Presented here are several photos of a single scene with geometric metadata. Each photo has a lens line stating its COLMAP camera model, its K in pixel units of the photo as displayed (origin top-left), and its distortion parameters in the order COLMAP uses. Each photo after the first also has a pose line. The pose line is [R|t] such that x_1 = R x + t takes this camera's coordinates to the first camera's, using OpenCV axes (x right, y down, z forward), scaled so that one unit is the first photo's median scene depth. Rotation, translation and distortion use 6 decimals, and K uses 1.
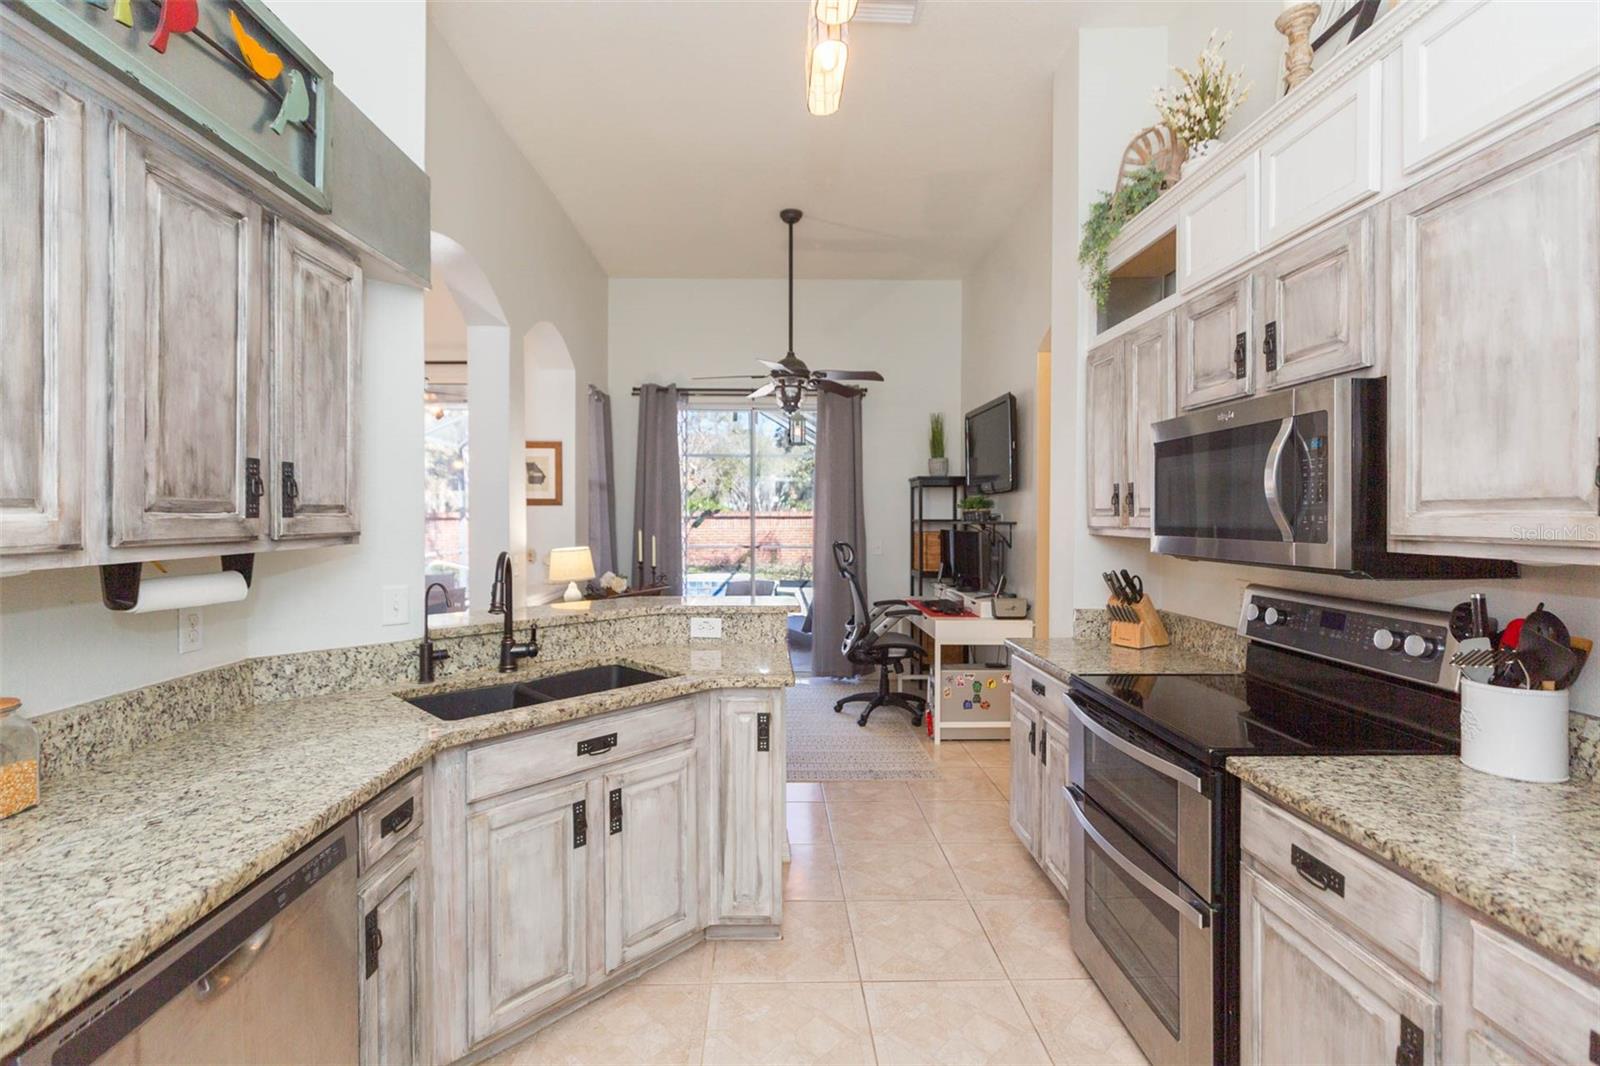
lens RADIAL K [[713.6, 0, 800.0], [0, 713.6, 533.0], [0, 0, 1]] dist [-0.001370, -0.000149]
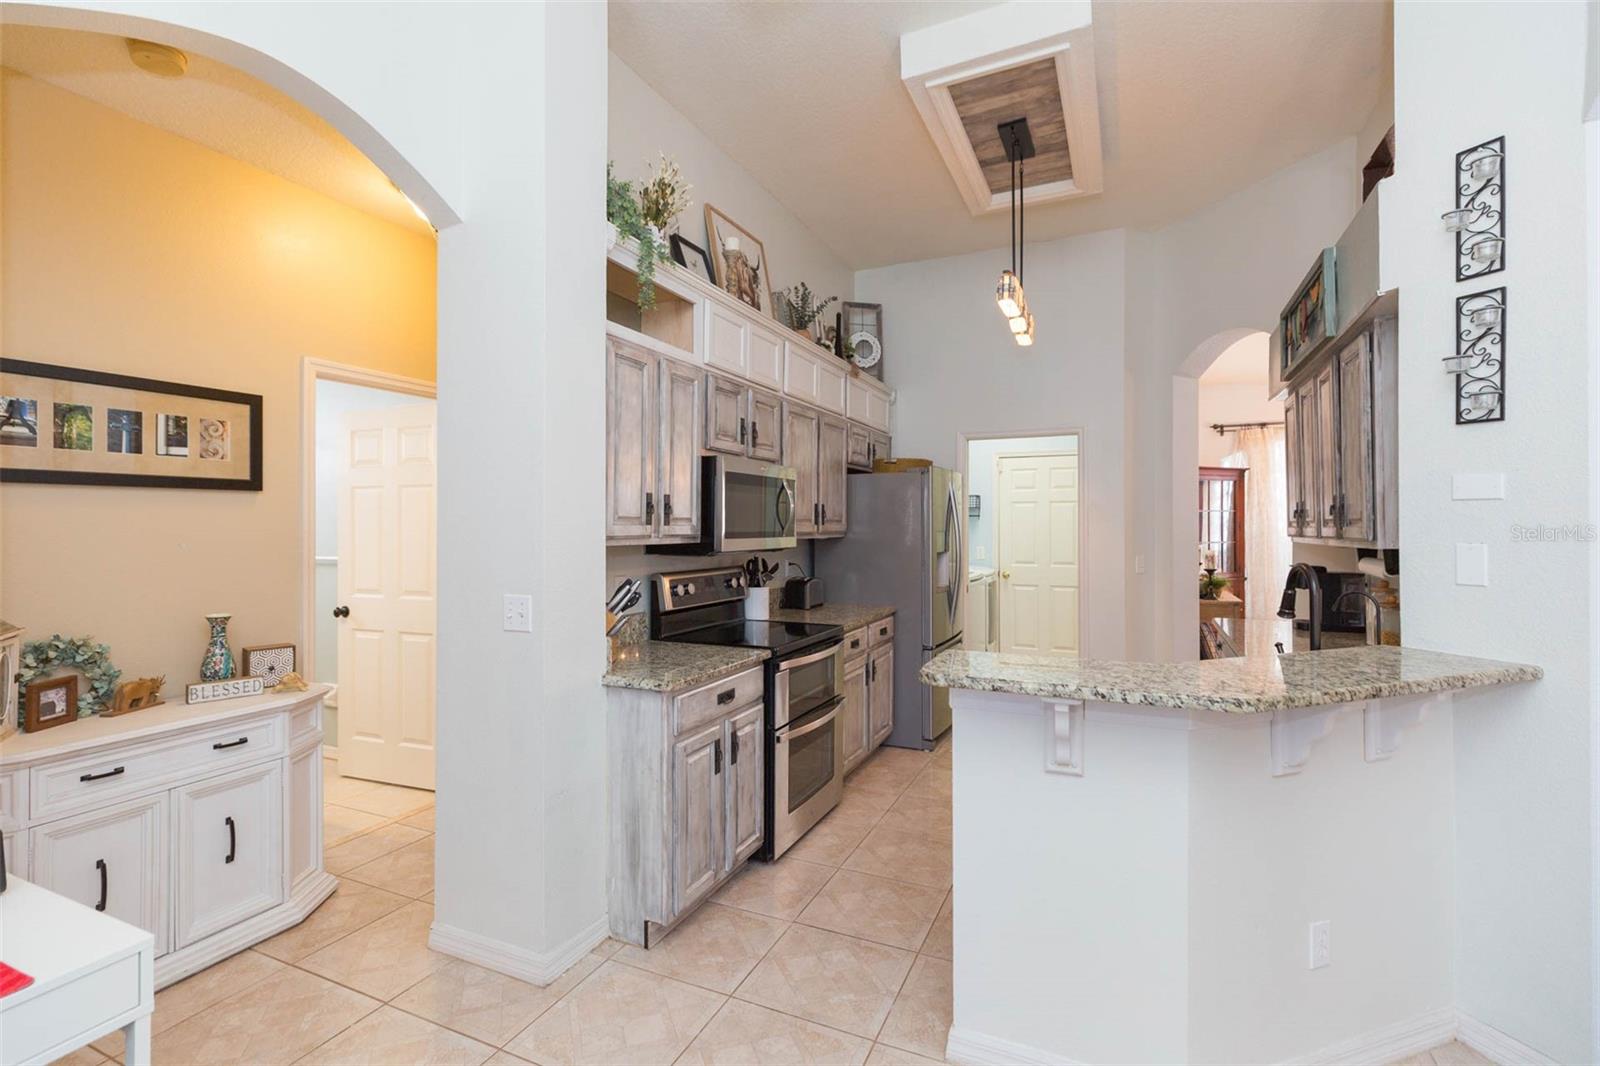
lens RADIAL K [[726.0, 0, 790.5], [0, 726.0, 526.0], [0, 0, 1]] dist [-0.001747, -0.000527]
pose [[-0.885346, -0.003034, 0.464923, -0.359271], [0.008839, 0.999688, 0.023354, -0.074147], [-0.464849, 0.024786, -0.885043, 3.062195]]
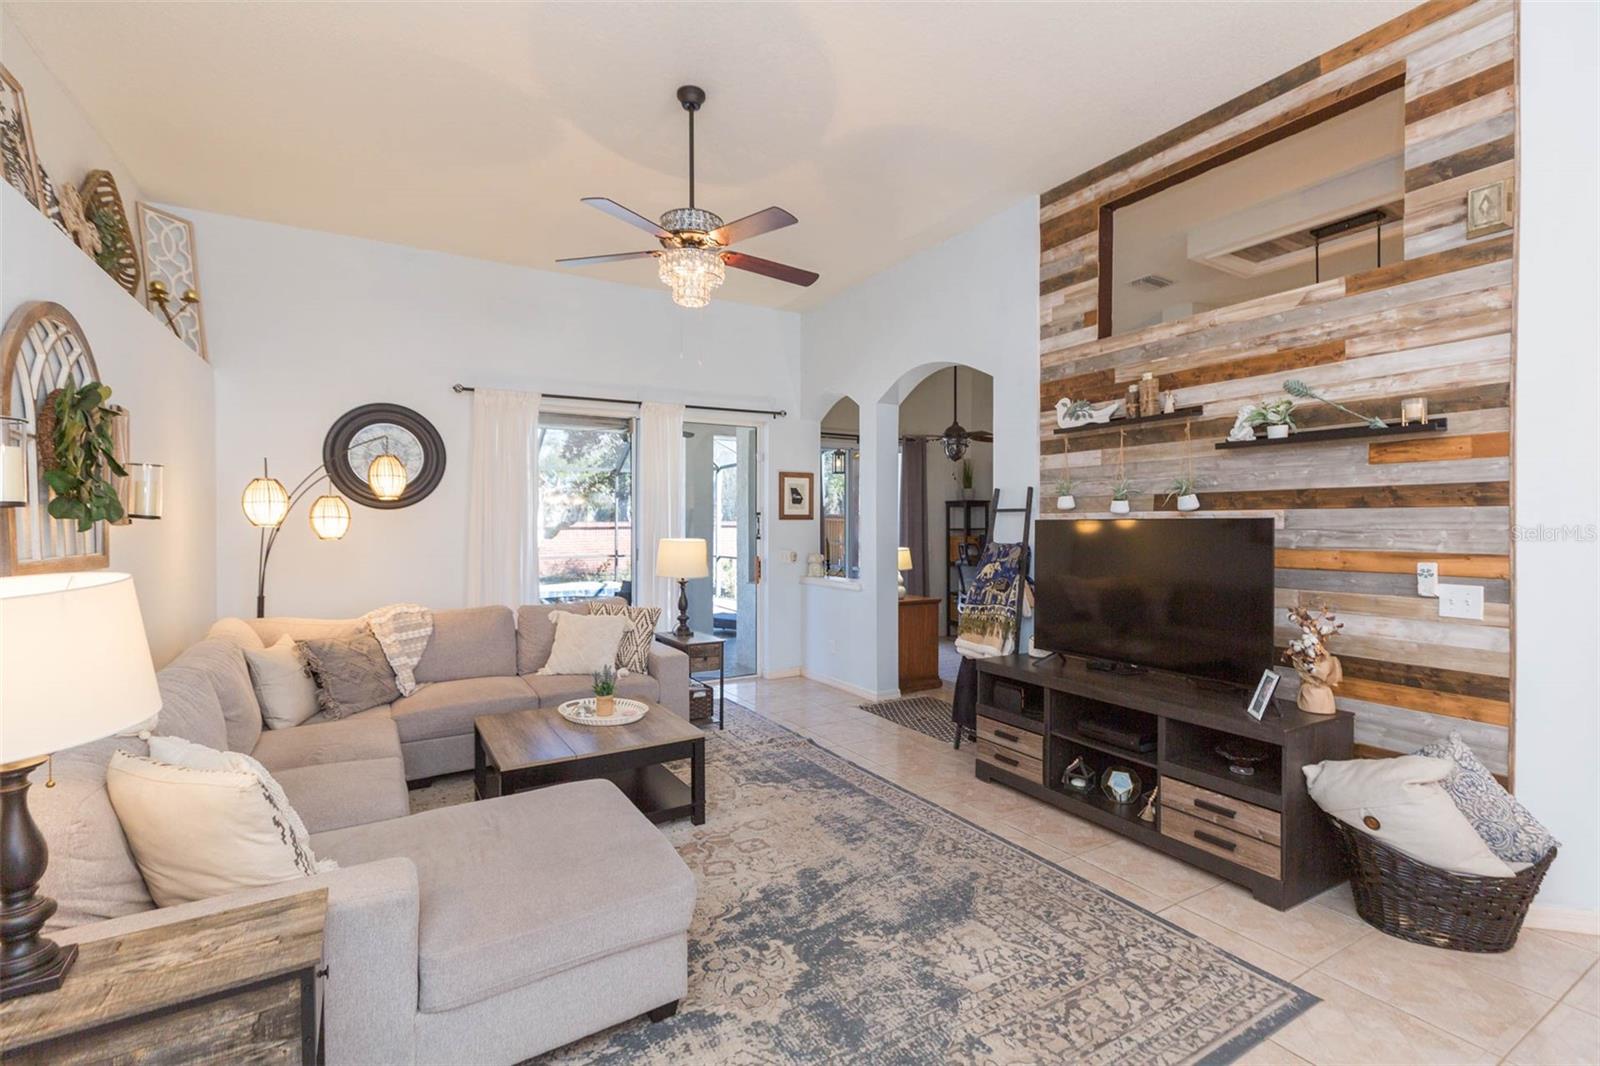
lens RADIAL K [[713.6, 0, 800.0], [0, 713.6, 533.0], [0, 0, 1]] dist [-0.001370, -0.000149]
pose [[0.884000, -0.011169, 0.467354, -3.076440], [0.017648, 0.999799, -0.009489, 0.000913], [-0.467154, 0.016636, 0.884019, -0.641593]]
